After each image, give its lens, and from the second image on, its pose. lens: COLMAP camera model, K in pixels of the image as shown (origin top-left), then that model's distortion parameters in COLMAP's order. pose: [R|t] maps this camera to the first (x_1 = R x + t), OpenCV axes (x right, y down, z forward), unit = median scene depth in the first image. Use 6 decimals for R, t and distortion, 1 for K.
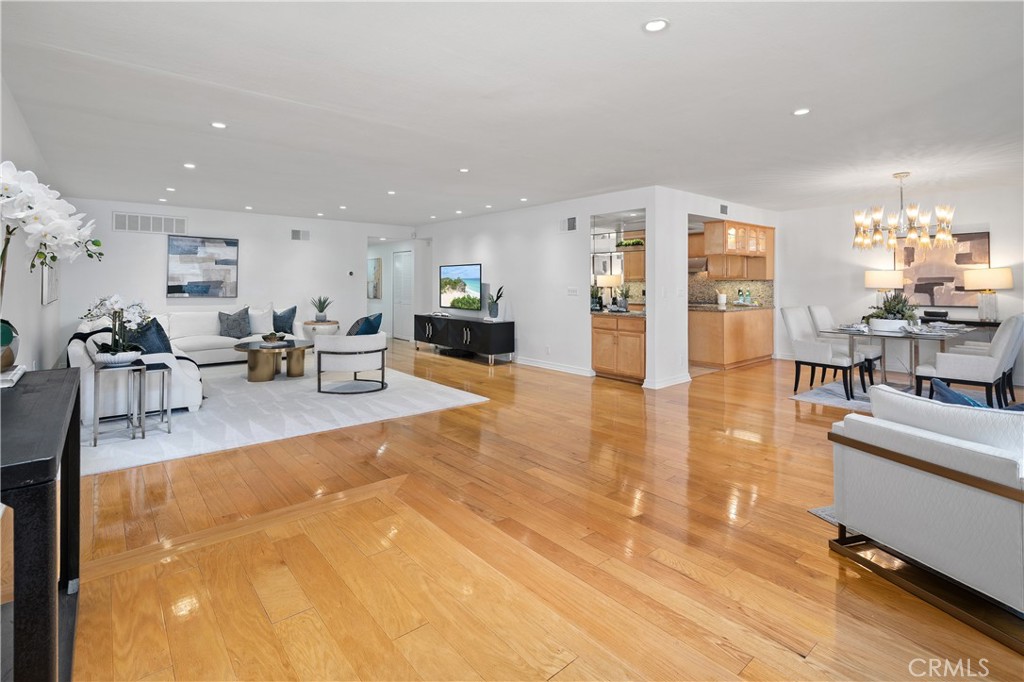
lens RADIAL K [[480.2, 0, 500.7], [0, 480.2, 282.2], [0, 0, 1]] dist [0.021787, 0.001051]
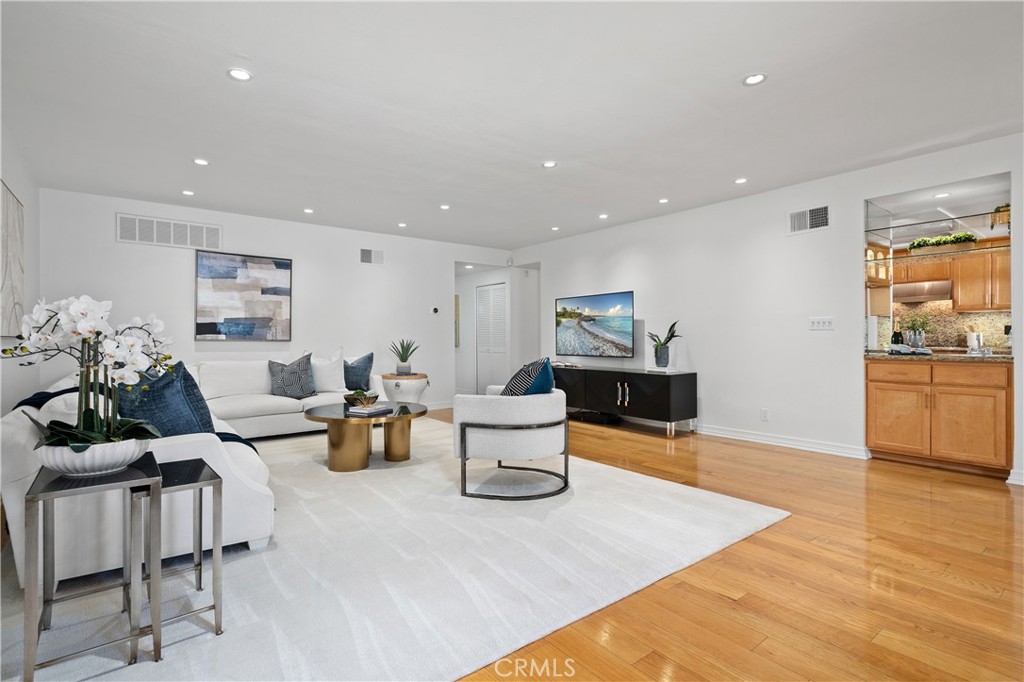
lens RADIAL K [[490.2, 0, 513.2], [0, 490.2, 340.0], [0, 0, 1]] dist [0.013925, -0.001017]
pose [[0.999750, -0.007152, -0.021166, -0.224689], [0.007274, 0.999957, 0.005702, 0.030986], [0.021125, -0.005855, 0.999760, 0.313601]]
